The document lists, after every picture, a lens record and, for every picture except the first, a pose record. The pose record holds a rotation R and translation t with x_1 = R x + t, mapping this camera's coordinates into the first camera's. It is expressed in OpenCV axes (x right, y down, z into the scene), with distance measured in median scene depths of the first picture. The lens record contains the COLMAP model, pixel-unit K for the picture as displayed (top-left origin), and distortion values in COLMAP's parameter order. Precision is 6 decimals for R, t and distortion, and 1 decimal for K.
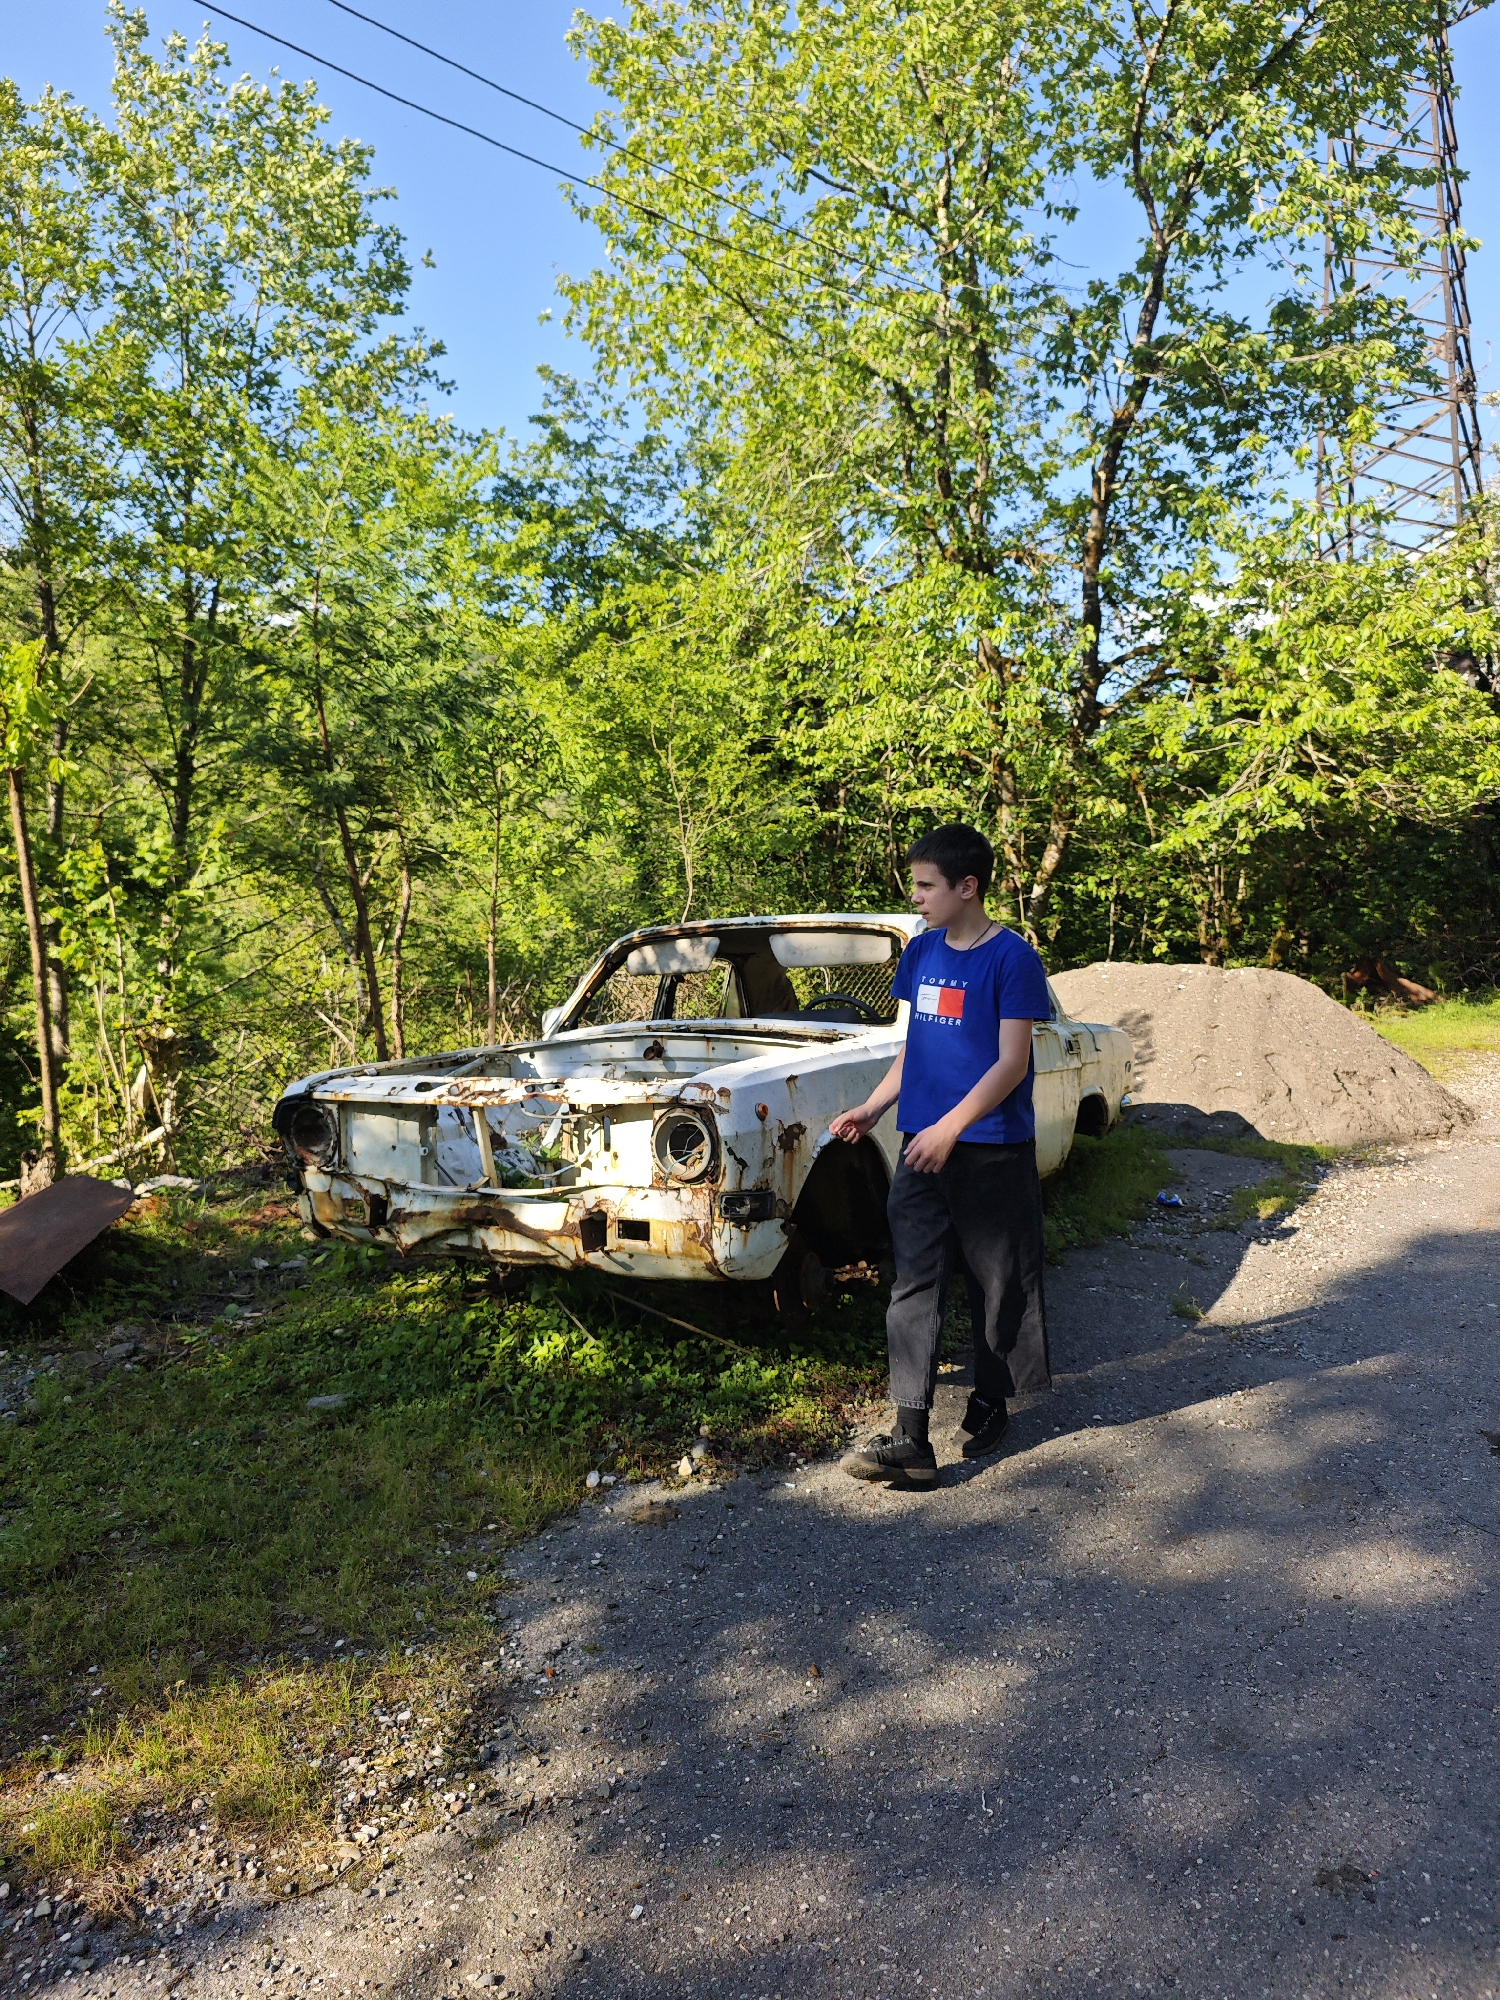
lens RADIAL K [[1350.3, 0, 750.0], [0, 1350.3, 1000.0], [0, 0, 1]] dist [0.005926, -0.020839]
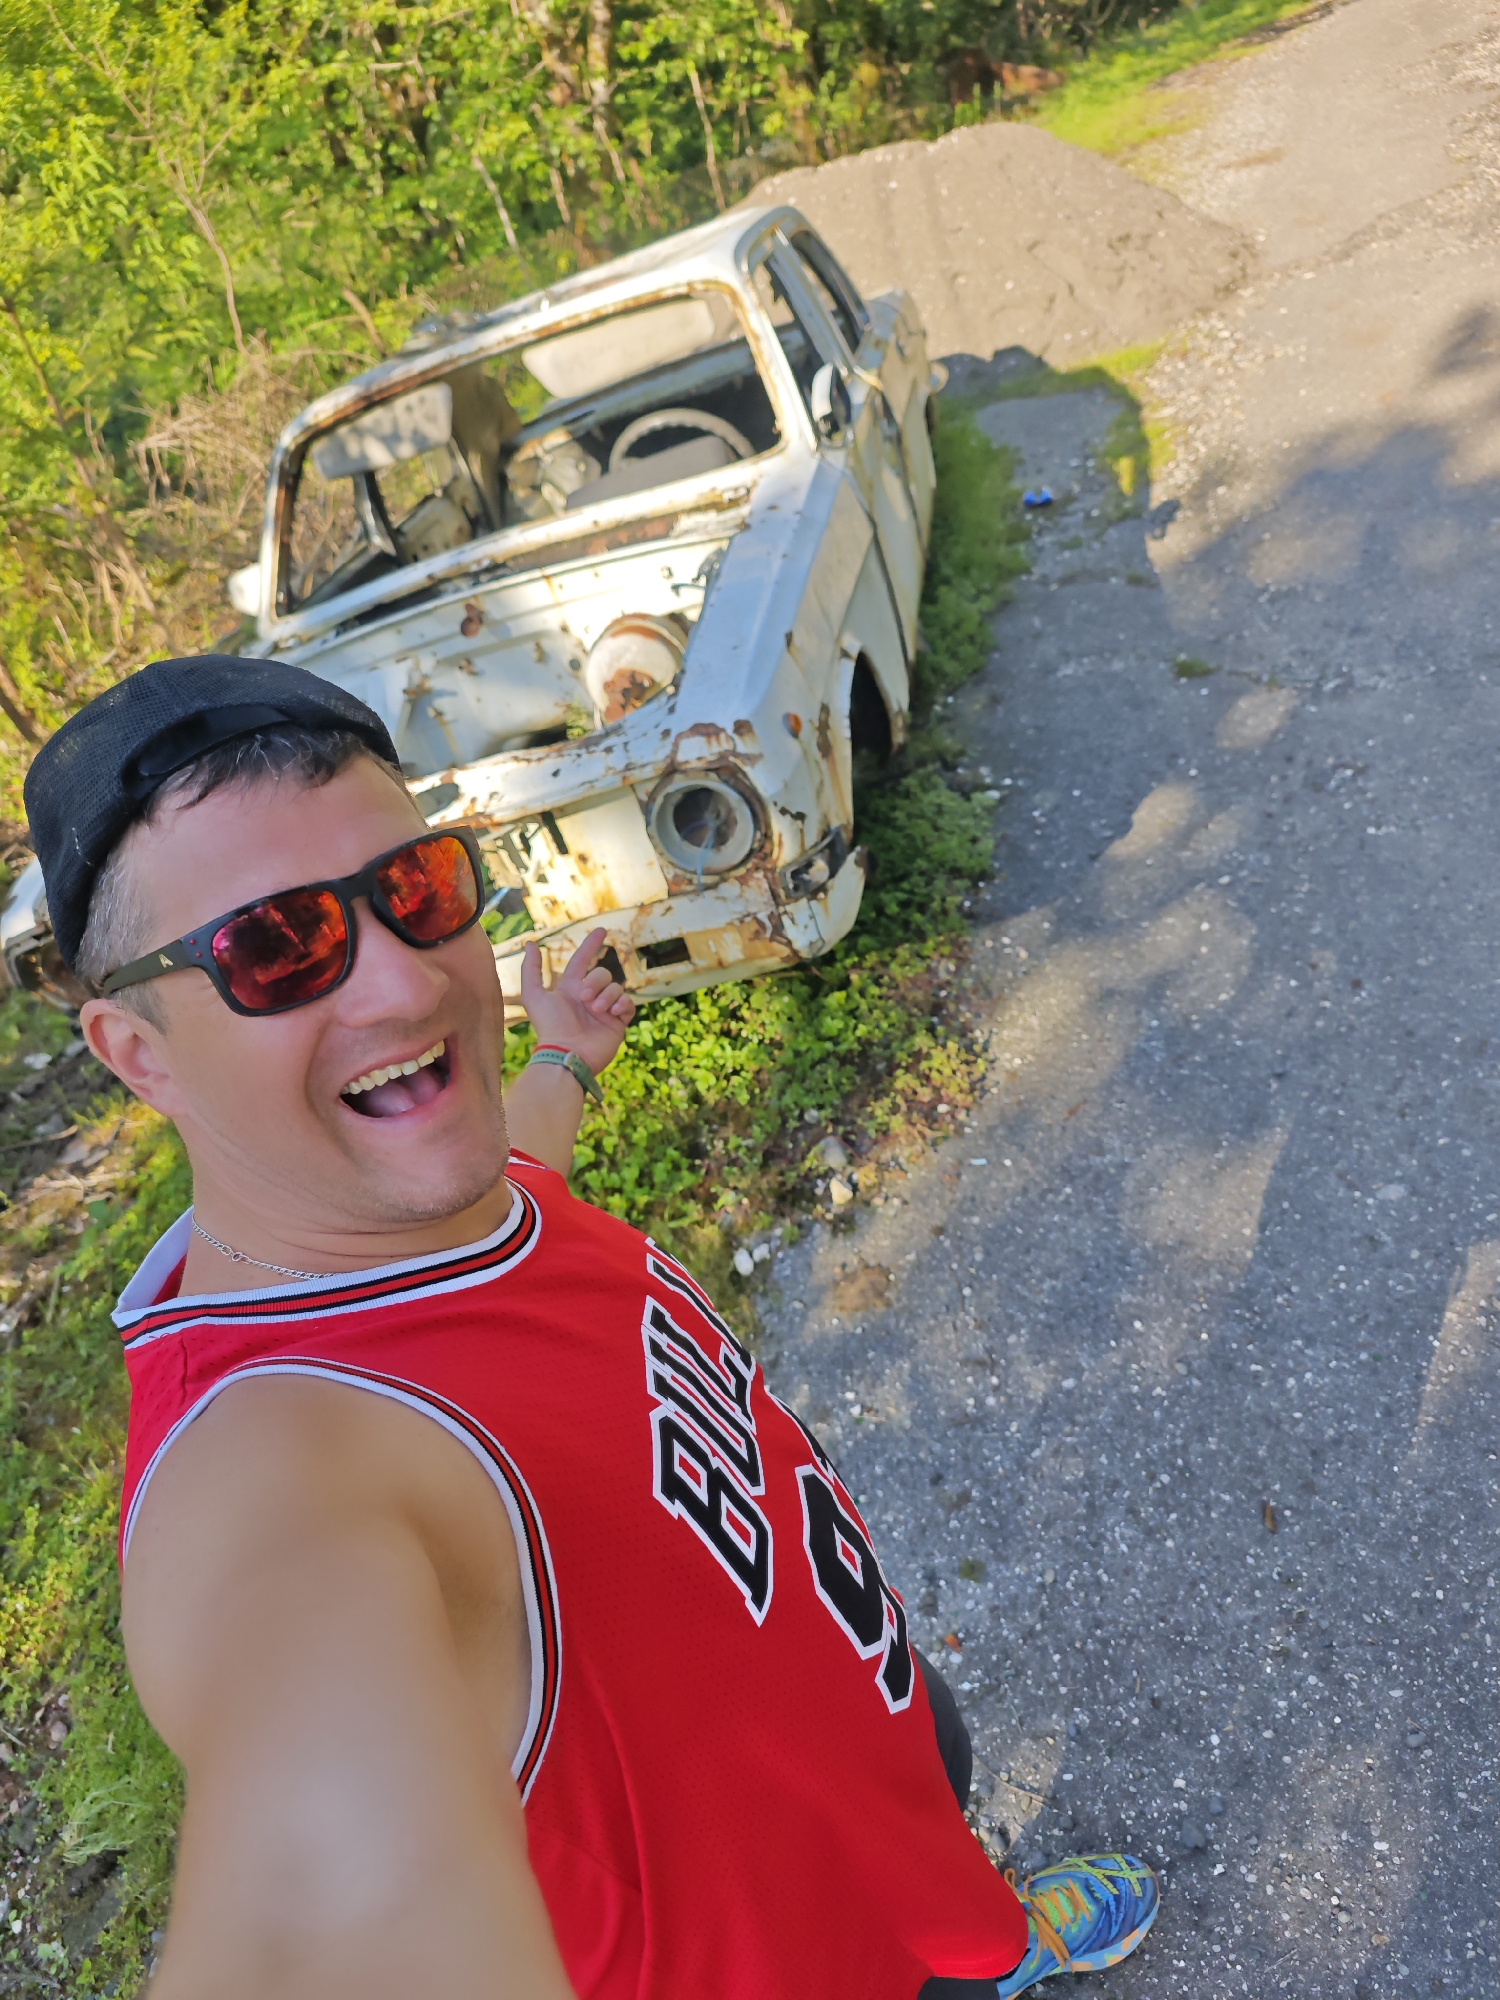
lens RADIAL K [[1350.3, 0, 750.0], [0, 1350.3, 1000.0], [0, 0, 1]] dist [0.005926, -0.020839]
pose [[0.898754, -0.418905, 0.129460, -0.070417], [0.302424, 0.806065, 0.508724, -0.066914], [-0.317460, -0.418066, 0.851141, 0.201477]]
